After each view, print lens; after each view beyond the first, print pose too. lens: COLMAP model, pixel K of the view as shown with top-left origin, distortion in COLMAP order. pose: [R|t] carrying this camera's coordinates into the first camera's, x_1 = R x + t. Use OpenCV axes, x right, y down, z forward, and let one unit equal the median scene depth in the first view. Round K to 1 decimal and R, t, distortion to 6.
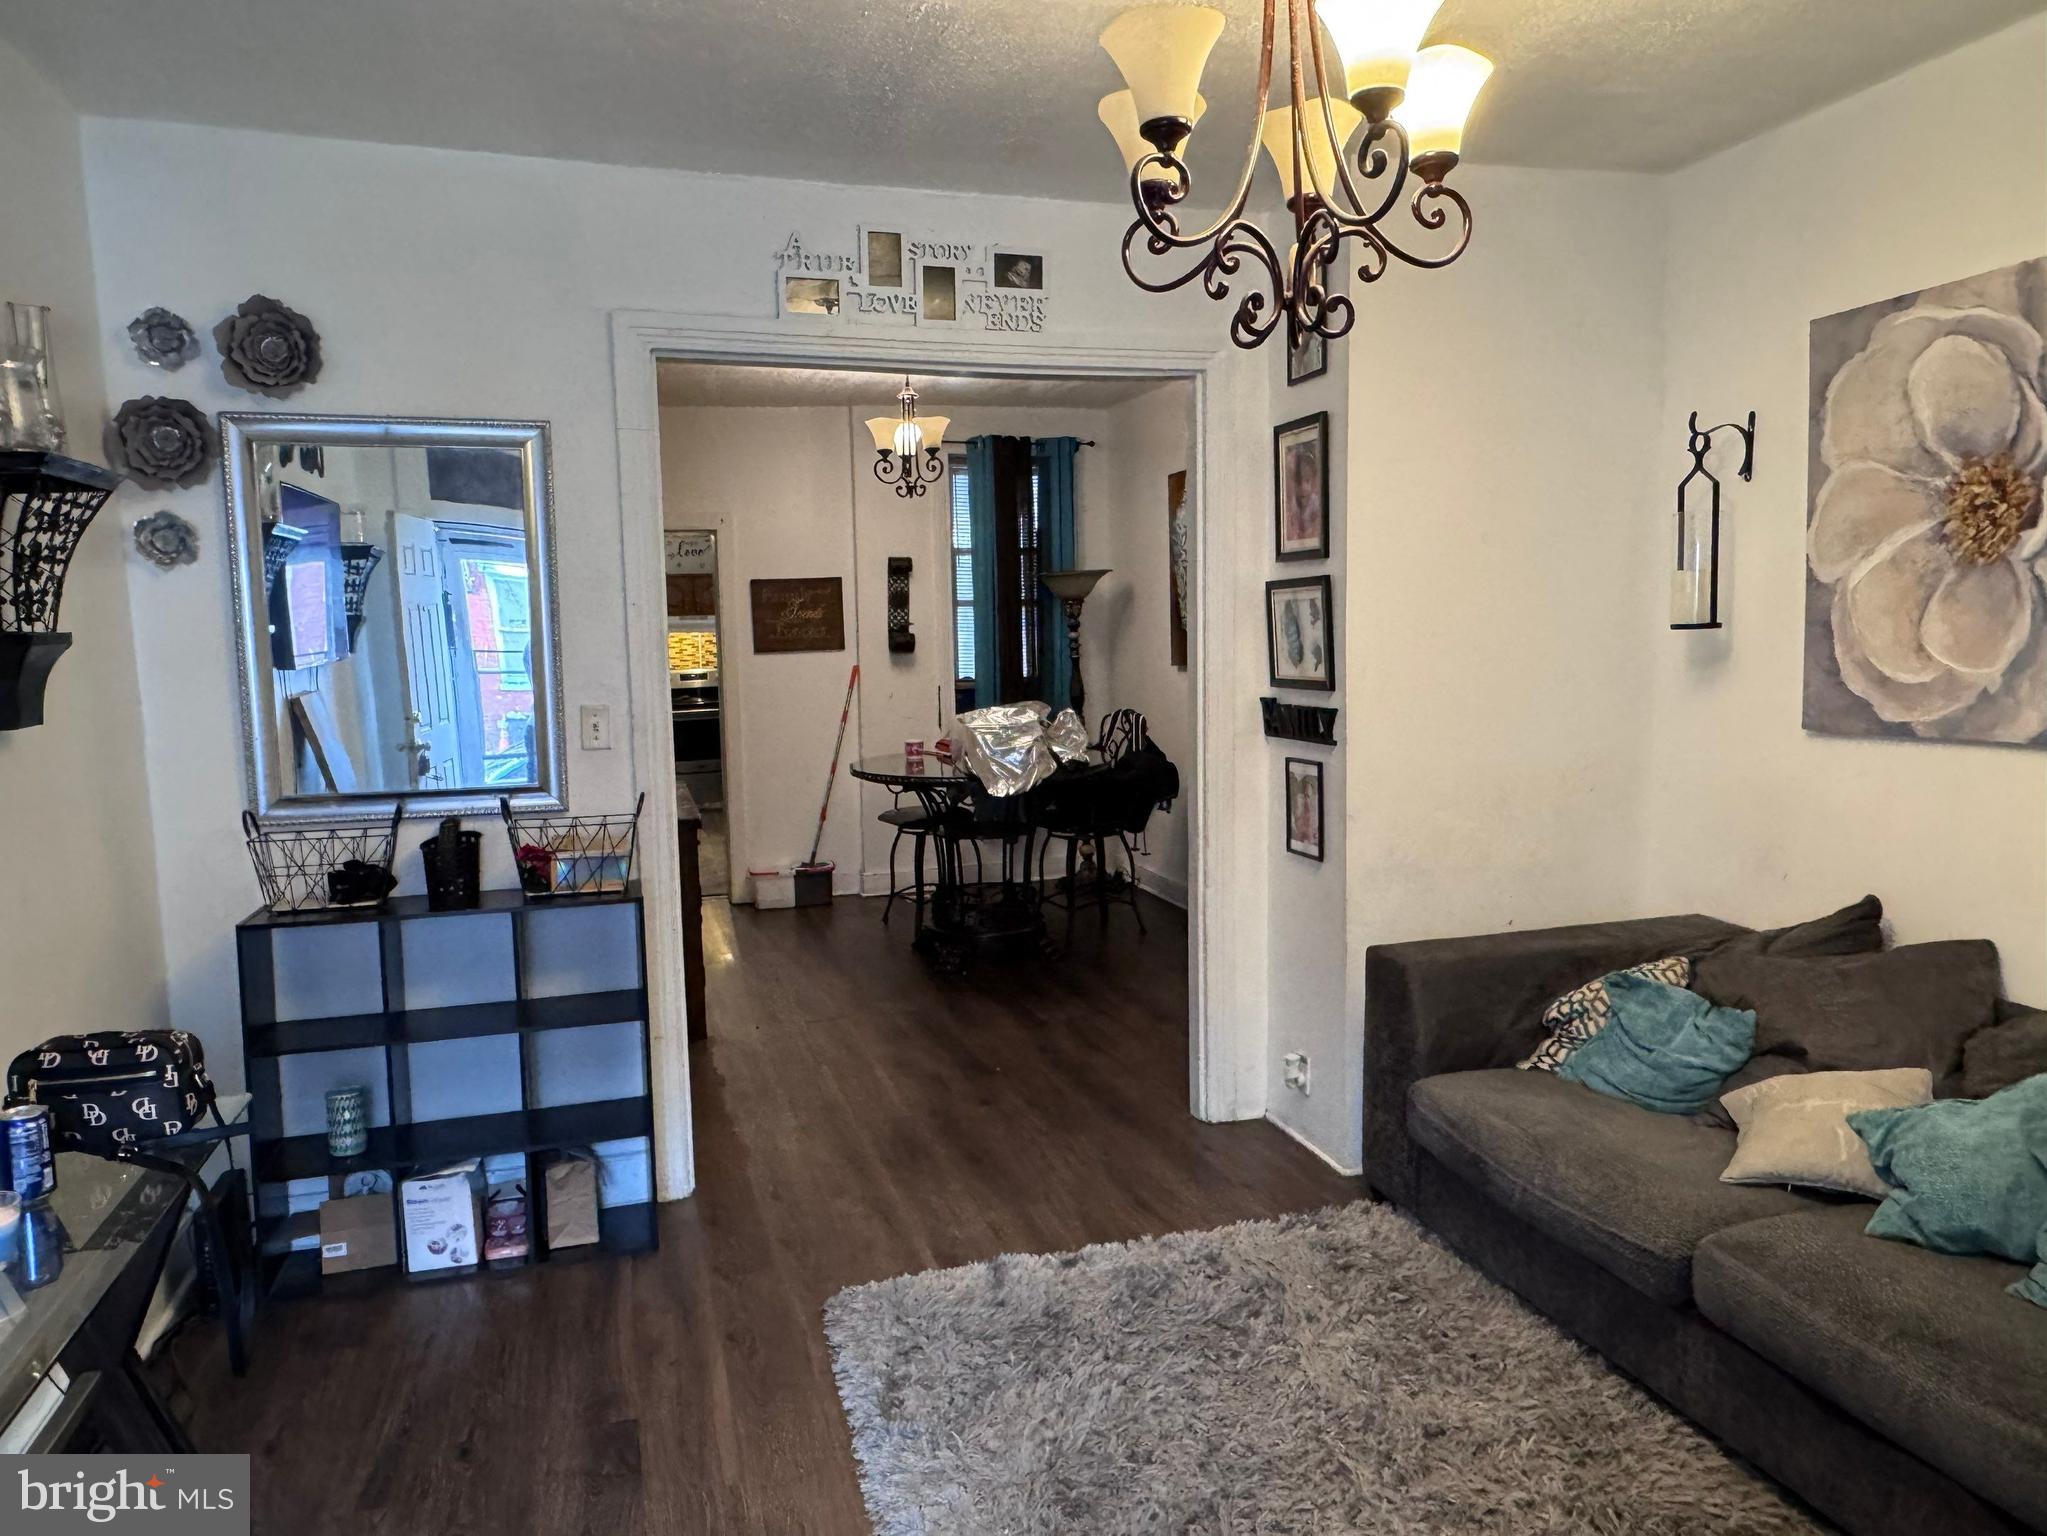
lens RADIAL K [[1330.9, 0, 1016.7], [0, 1330.9, 766.4], [0, 0, 1]] dist [0.010239, 0.004152]
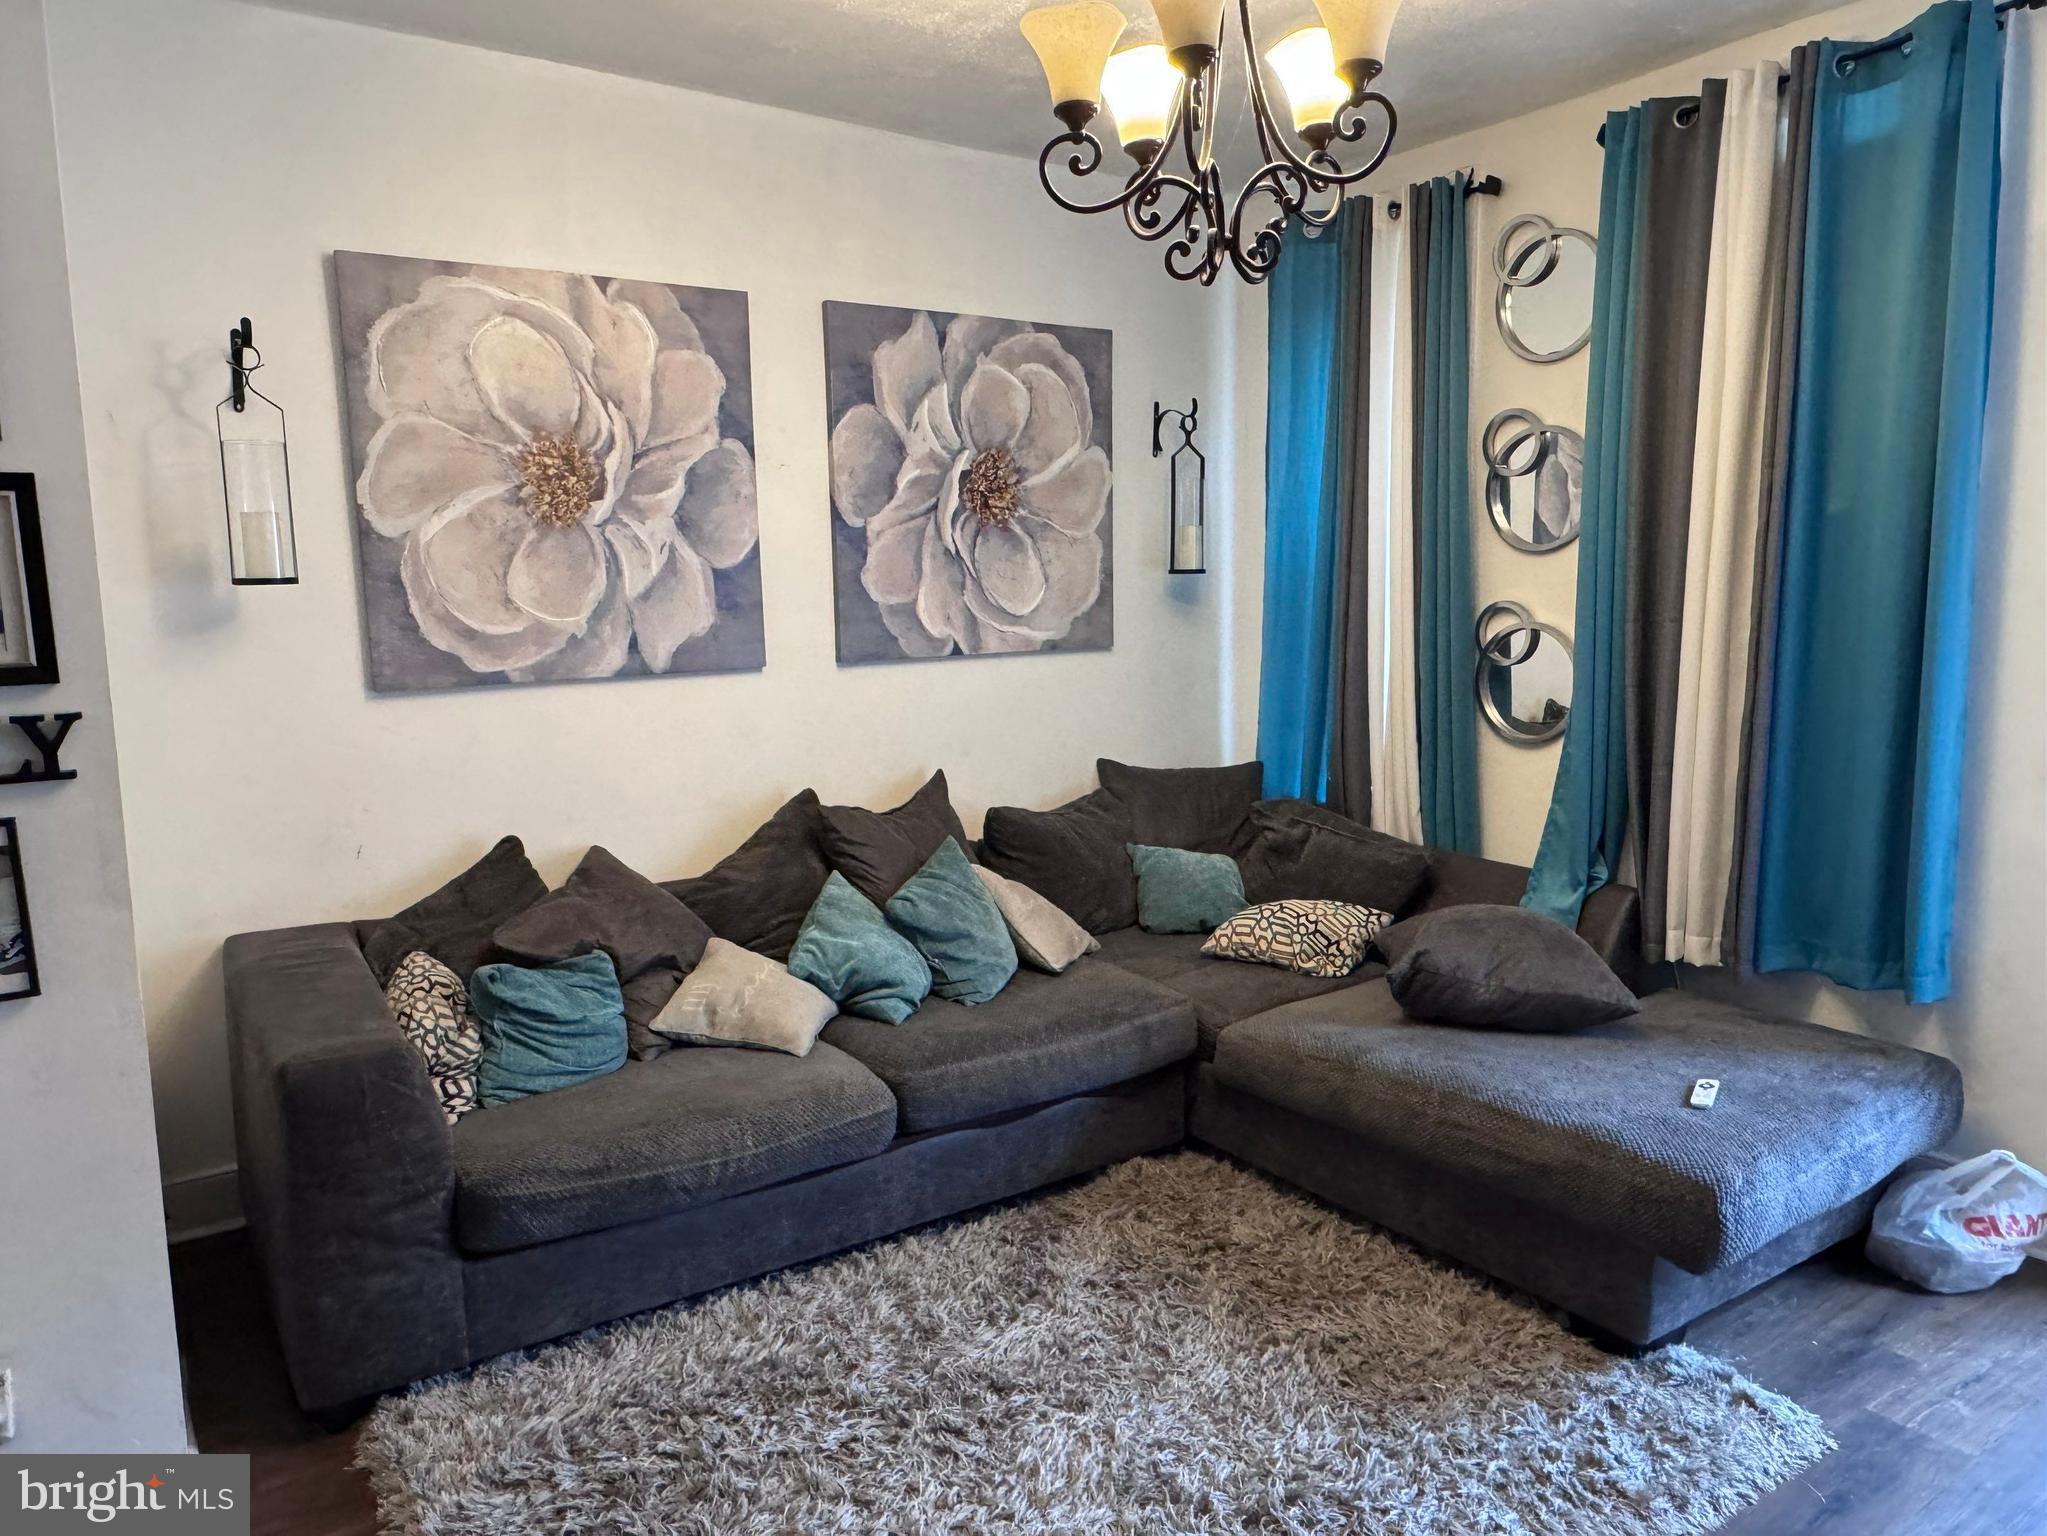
lens RADIAL K [[1291.4, 0, 1017.5], [0, 1291.4, 767.2], [0, 0, 1]] dist [-0.002644, -0.001840]
pose [[-0.251408, -0.115775, 0.960932, -0.459311], [0.121444, 0.981200, 0.149990, -0.063777], [-0.960232, 0.154408, -0.232622, 0.878761]]
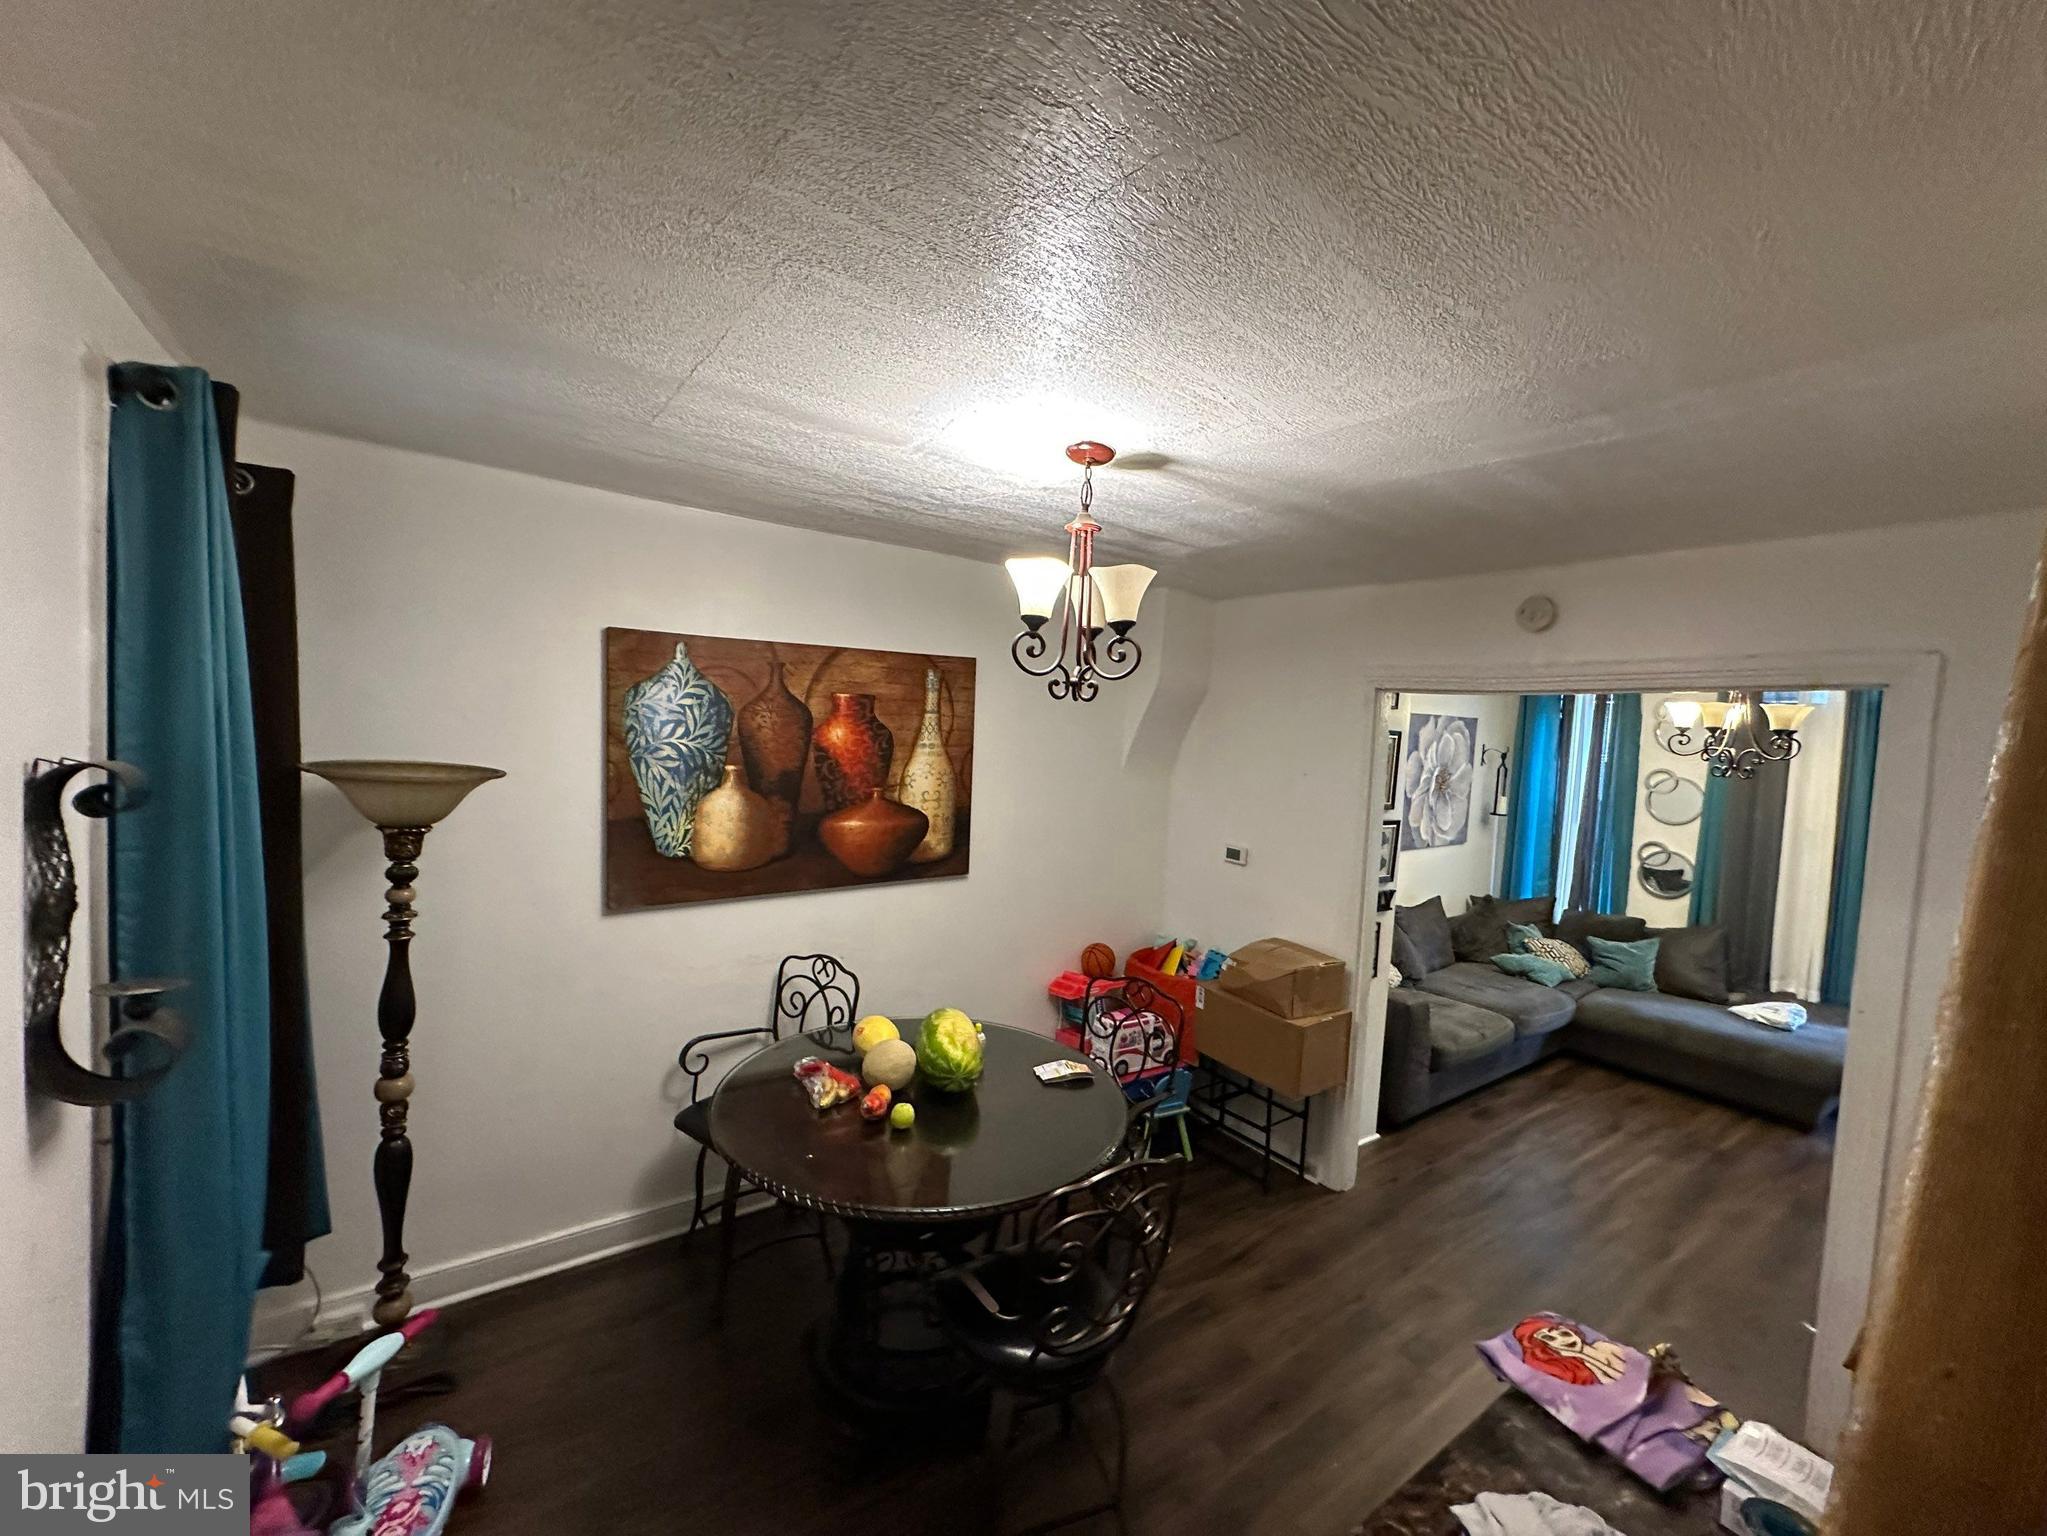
lens RADIAL K [[820.2, 0, 1025.3], [0, 820.2, 776.7], [0, 0, 1]] dist [-0.001582, -0.000039]
pose [[-0.324032, -0.064187, 0.943866, -0.771561], [0.056276, 0.994621, 0.086958, -0.383094], [-0.944371, 0.081294, -0.318677, 2.152717]]
